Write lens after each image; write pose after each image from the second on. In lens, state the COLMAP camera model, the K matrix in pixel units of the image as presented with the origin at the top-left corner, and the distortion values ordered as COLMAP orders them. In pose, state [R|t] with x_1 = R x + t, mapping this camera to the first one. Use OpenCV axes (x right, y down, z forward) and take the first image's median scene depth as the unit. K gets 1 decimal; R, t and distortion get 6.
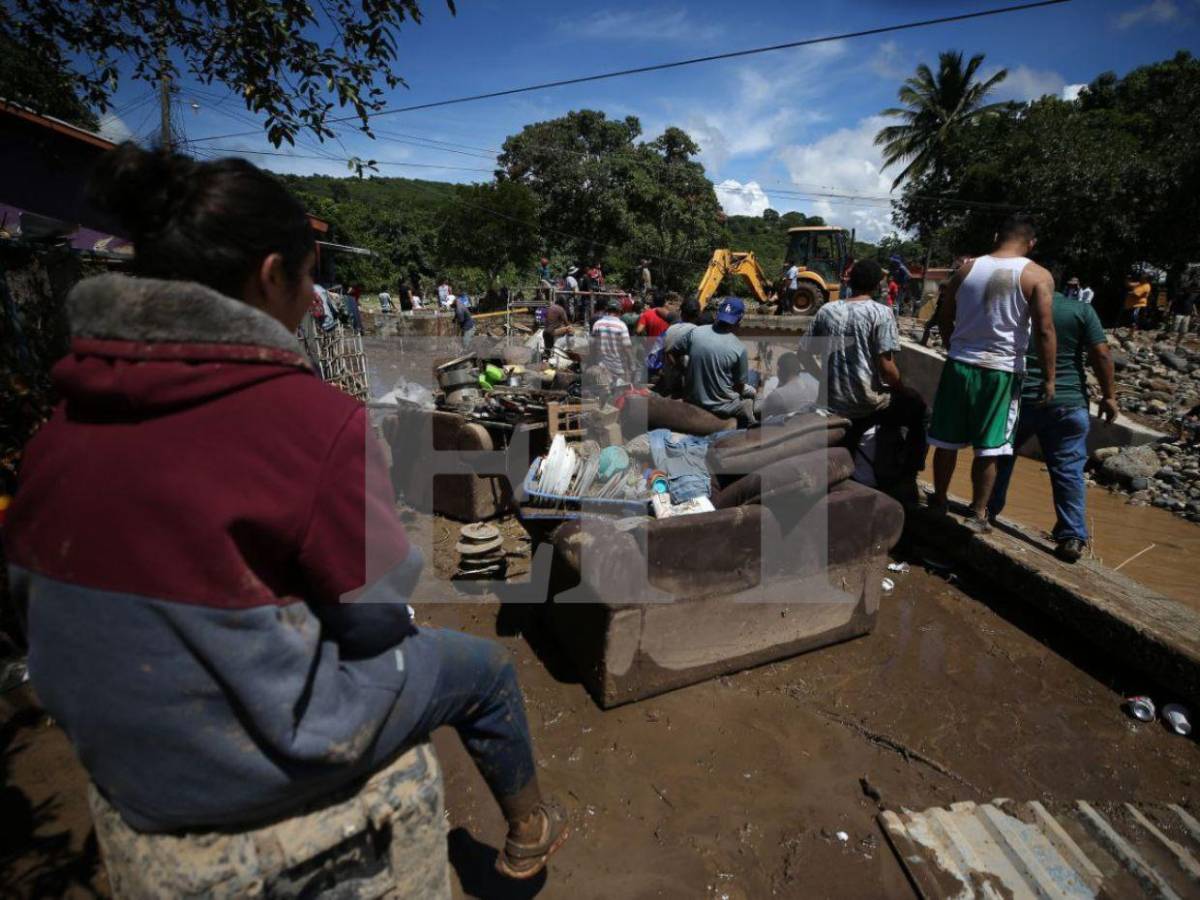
lens RADIAL K [[745.3, 0, 600.0], [0, 745.3, 450.0], [0, 0, 1]] dist [0.000041, 0.000319]
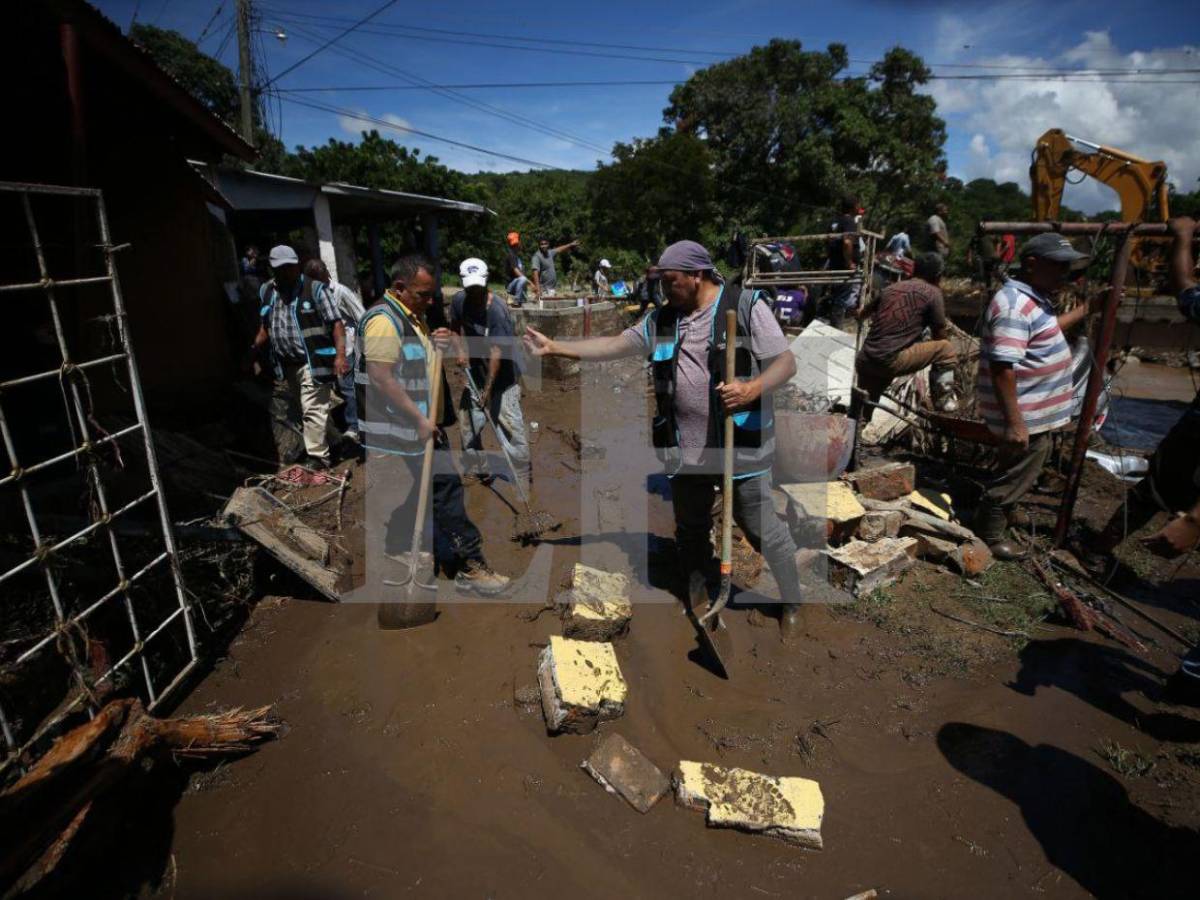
lens RADIAL K [[745.3, 0, 600.0], [0, 745.3, 450.0], [0, 0, 1]] dist [0.000041, 0.000319]
pose [[0.979839, 0.019139, -0.198871, -0.036397], [-0.015490, 0.999682, 0.019888, -0.033233], [0.199189, -0.016406, 0.979824, 0.177045]]
